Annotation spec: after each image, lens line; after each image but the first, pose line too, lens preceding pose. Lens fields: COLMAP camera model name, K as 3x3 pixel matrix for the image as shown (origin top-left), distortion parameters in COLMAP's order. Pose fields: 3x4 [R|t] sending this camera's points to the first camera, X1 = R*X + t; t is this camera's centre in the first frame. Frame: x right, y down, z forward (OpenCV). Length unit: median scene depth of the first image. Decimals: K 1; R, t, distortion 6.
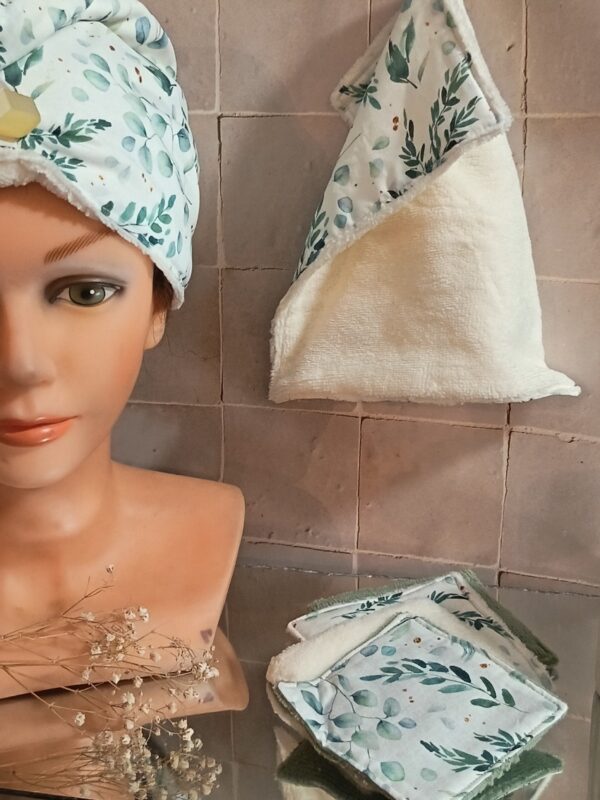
lens RADIAL K [[1152.5, 0, 324.6], [0, 1152.5, 409.6], [0, 0, 1]] dist [-0.009062, 0.000000]
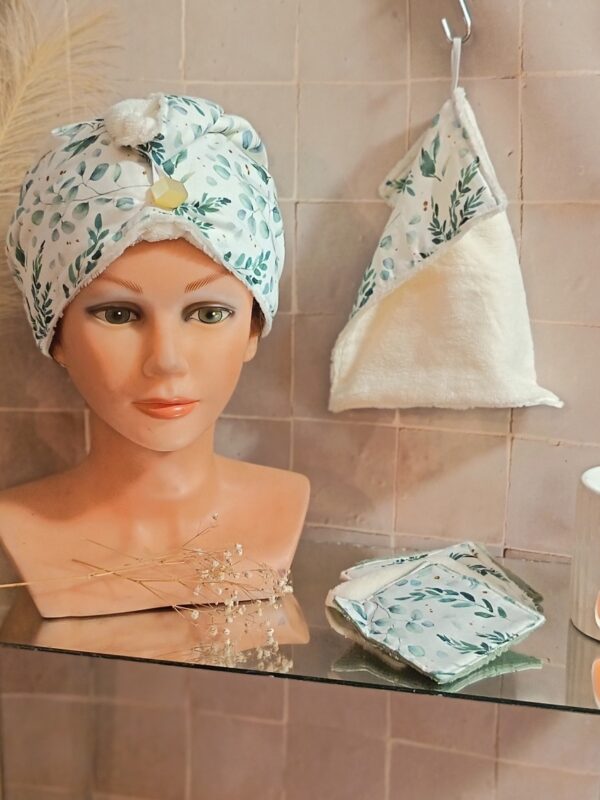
lens RADIAL K [[1152.5, 0, 331.8], [0, 1152.5, 391.4], [0, 0, 1]] dist [-0.009062, 0.000000]
pose [[0.999398, 0.014134, -0.031698, -0.003750], [-0.017230, 0.994874, -0.099640, 0.114441], [0.030127, 0.100126, 0.994519, -0.362352]]
